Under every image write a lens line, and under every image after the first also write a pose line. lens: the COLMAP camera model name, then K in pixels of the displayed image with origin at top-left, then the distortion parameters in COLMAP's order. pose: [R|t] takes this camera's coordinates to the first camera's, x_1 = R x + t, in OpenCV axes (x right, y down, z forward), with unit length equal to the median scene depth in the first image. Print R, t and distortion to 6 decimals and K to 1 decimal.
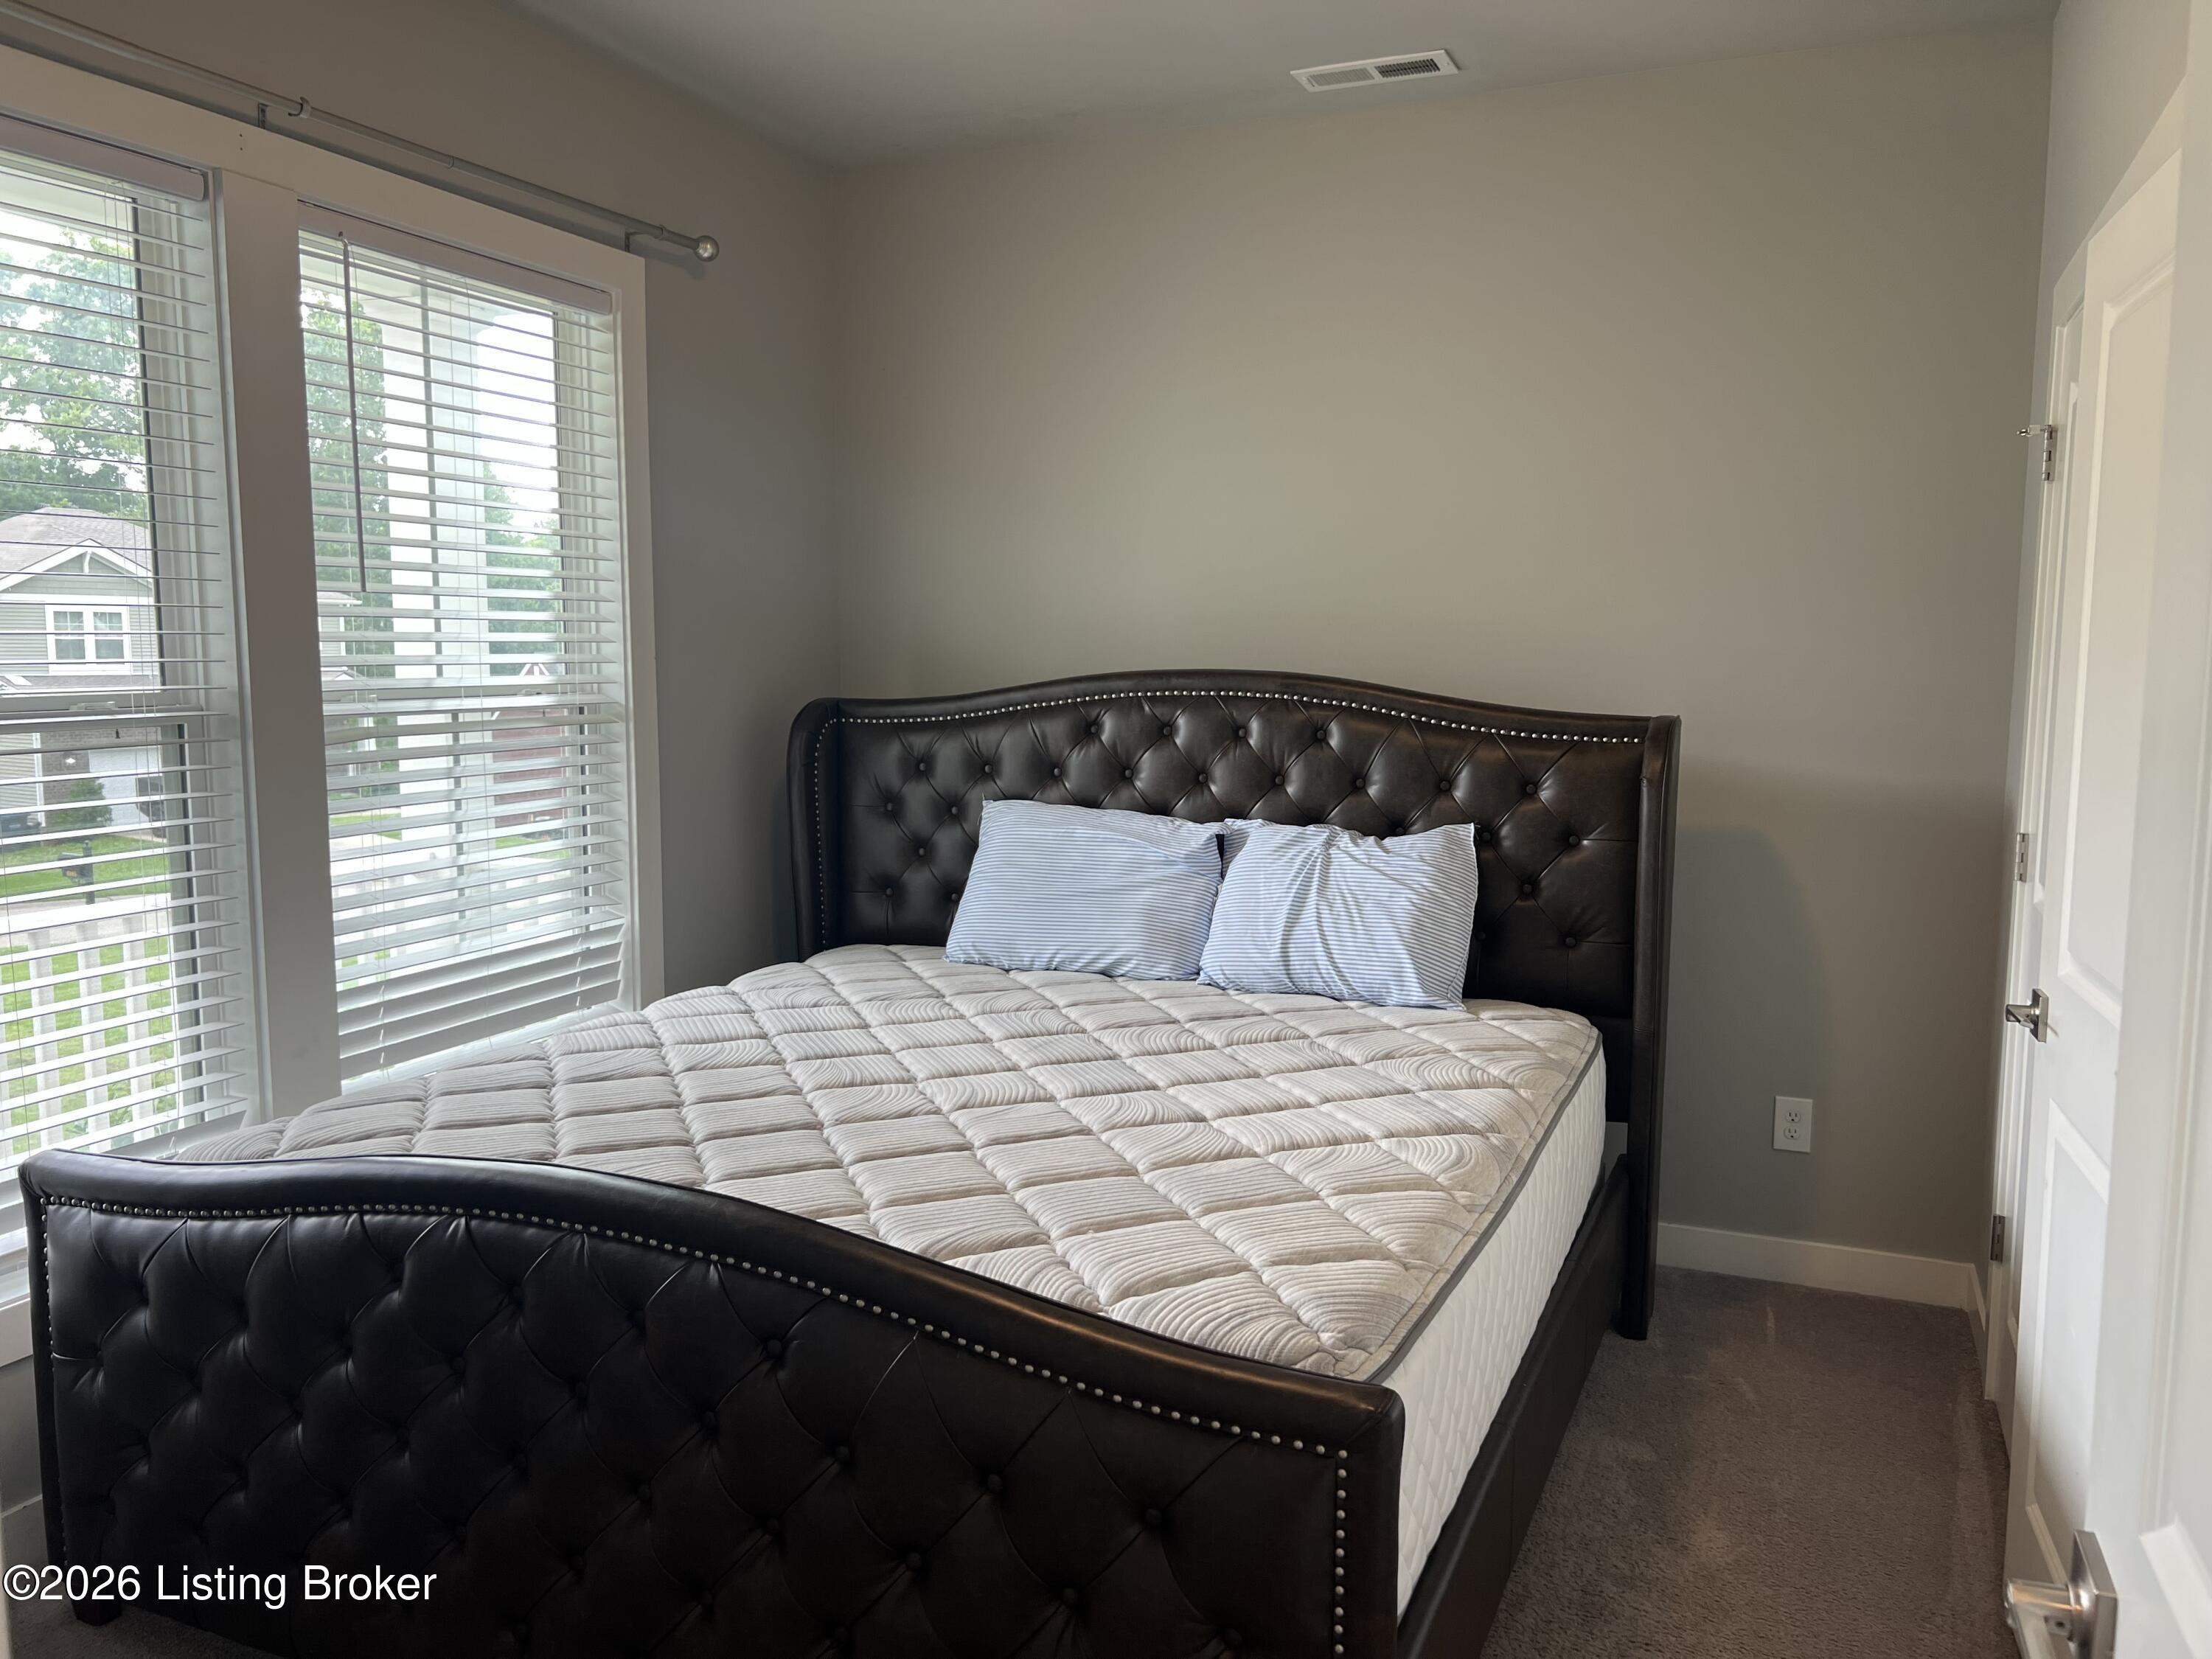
lens RADIAL K [[1671.2, 0, 1120.2], [0, 1671.2, 821.4], [0, 0, 1]] dist [0.056777, -0.067989]
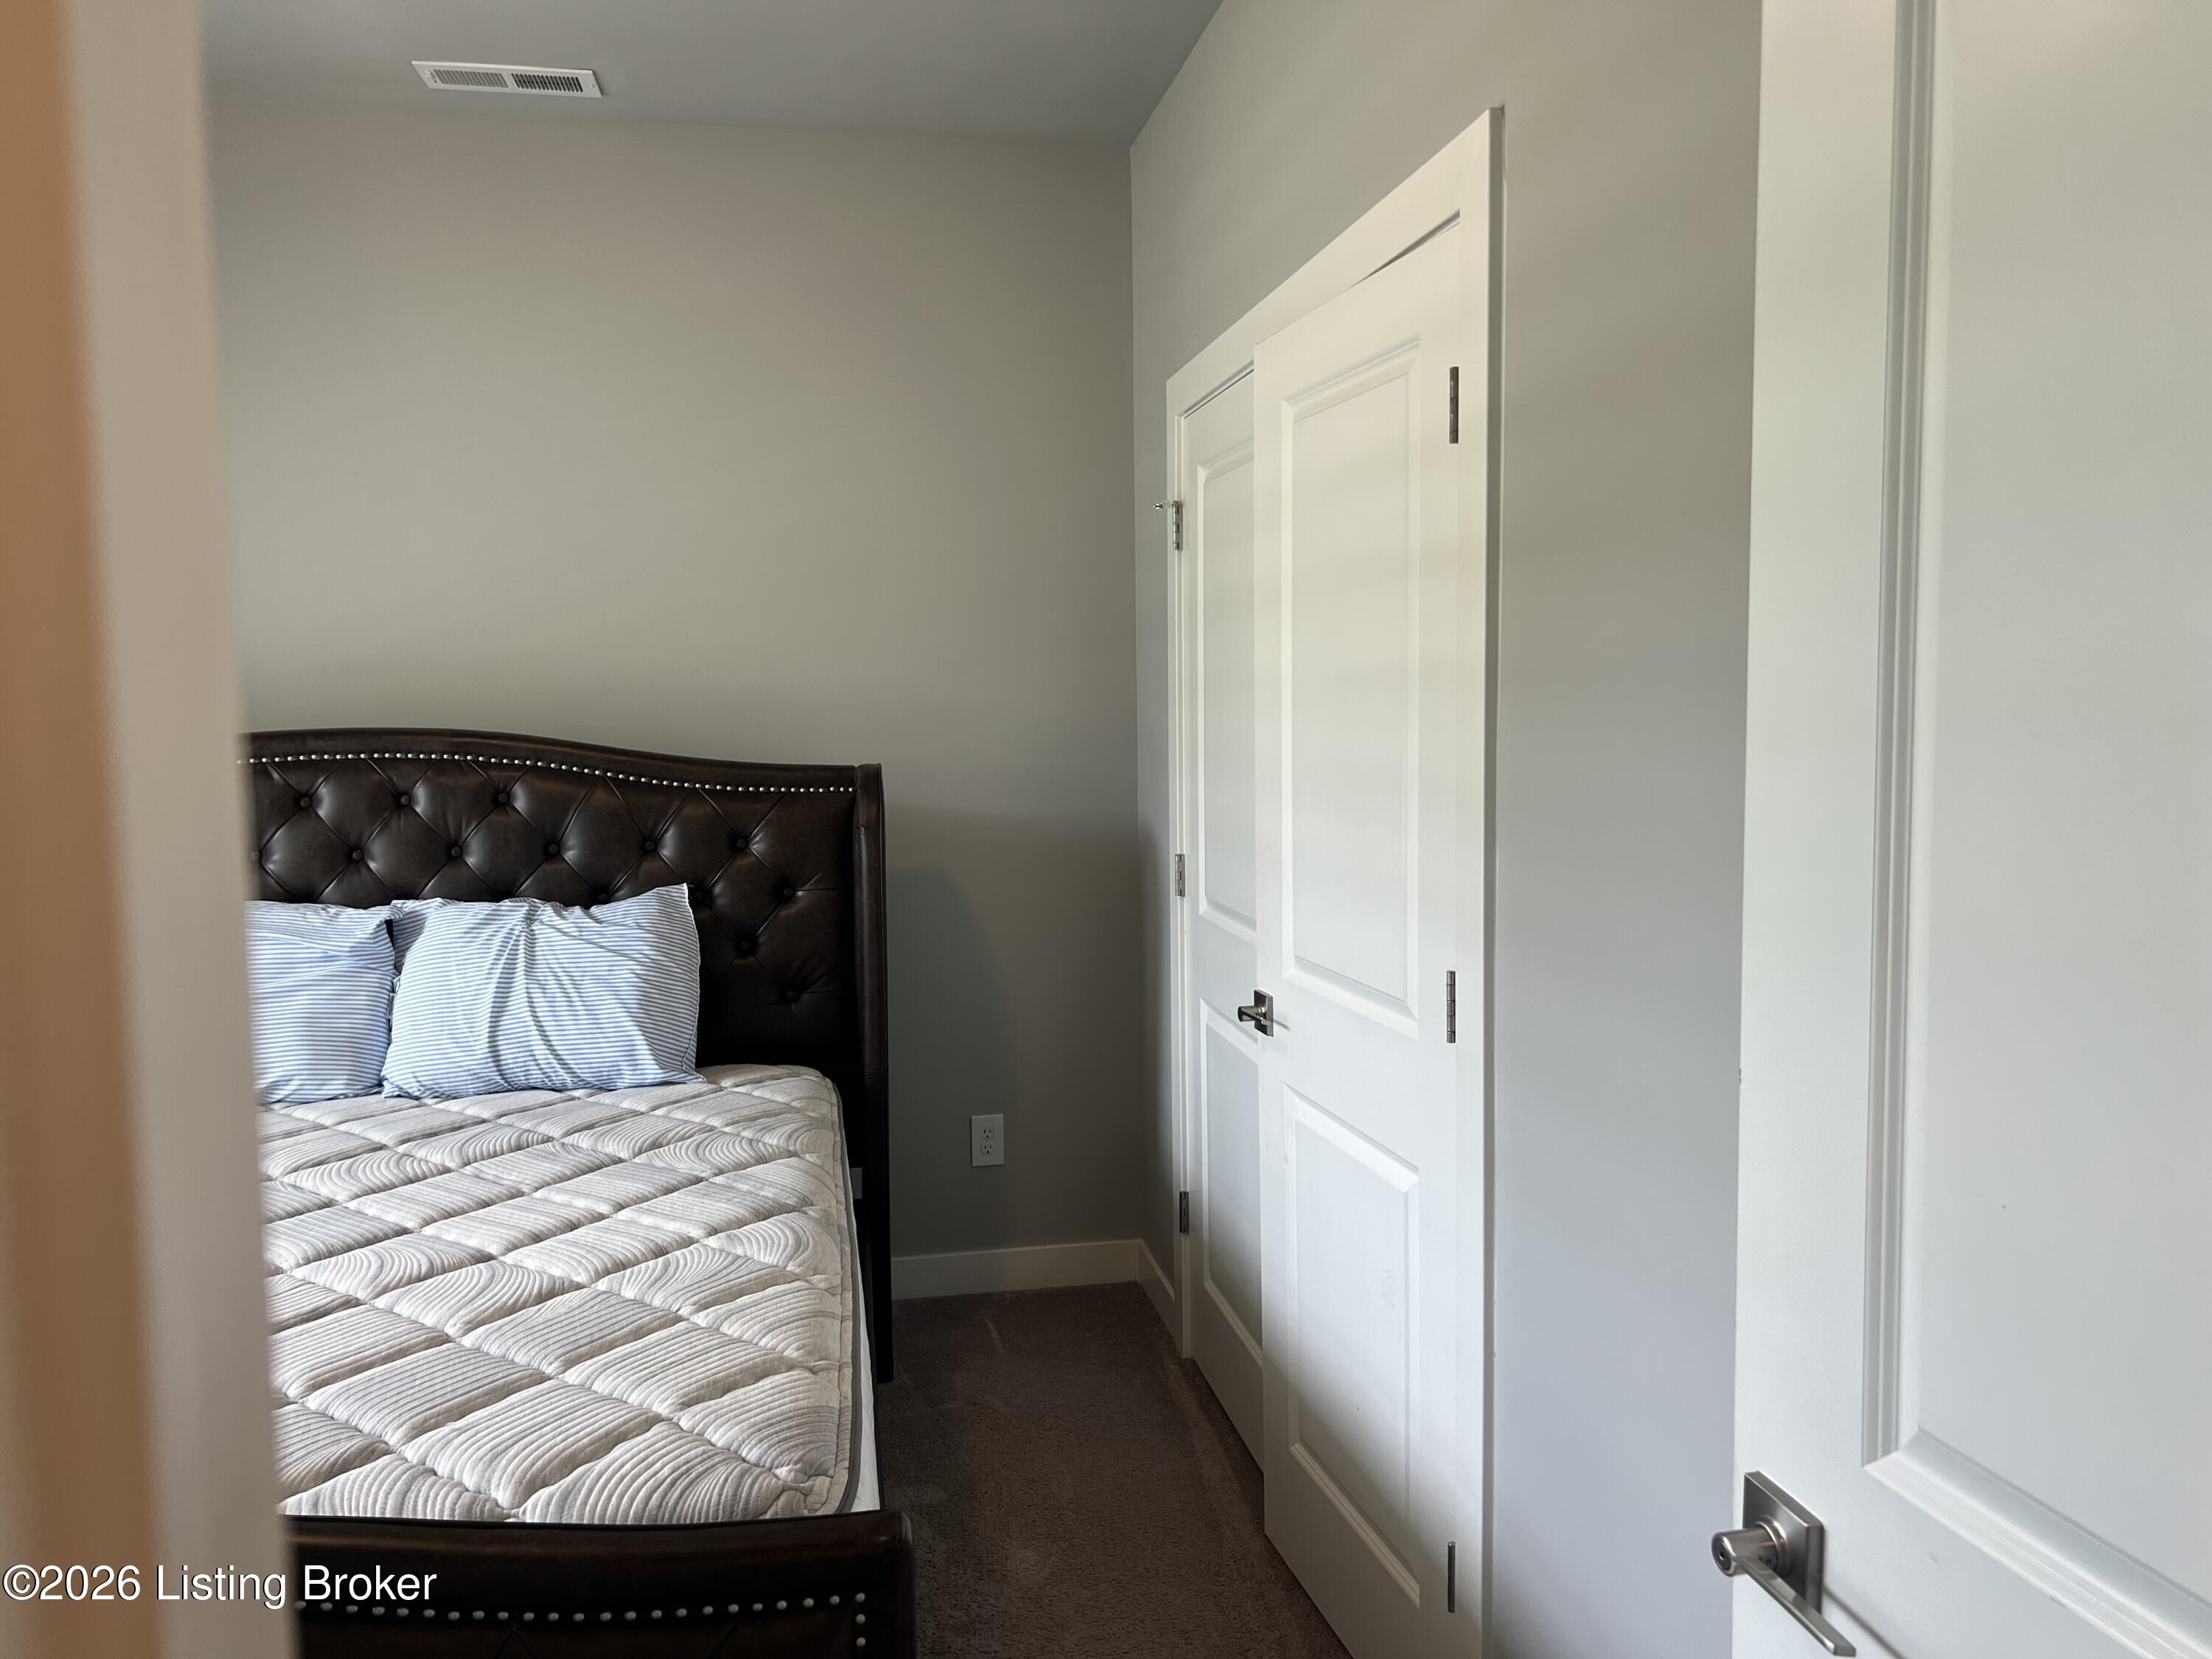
lens RADIAL K [[1671.2, 0, 1121.4], [0, 1671.2, 808.4], [0, 0, 1]] dist [0.056777, -0.067989]
pose [[0.828718, -0.056197, 0.556838, -0.116224], [0.073026, 0.997298, -0.008033, -0.015991], [-0.554882, 0.047321, 0.830582, 0.070062]]
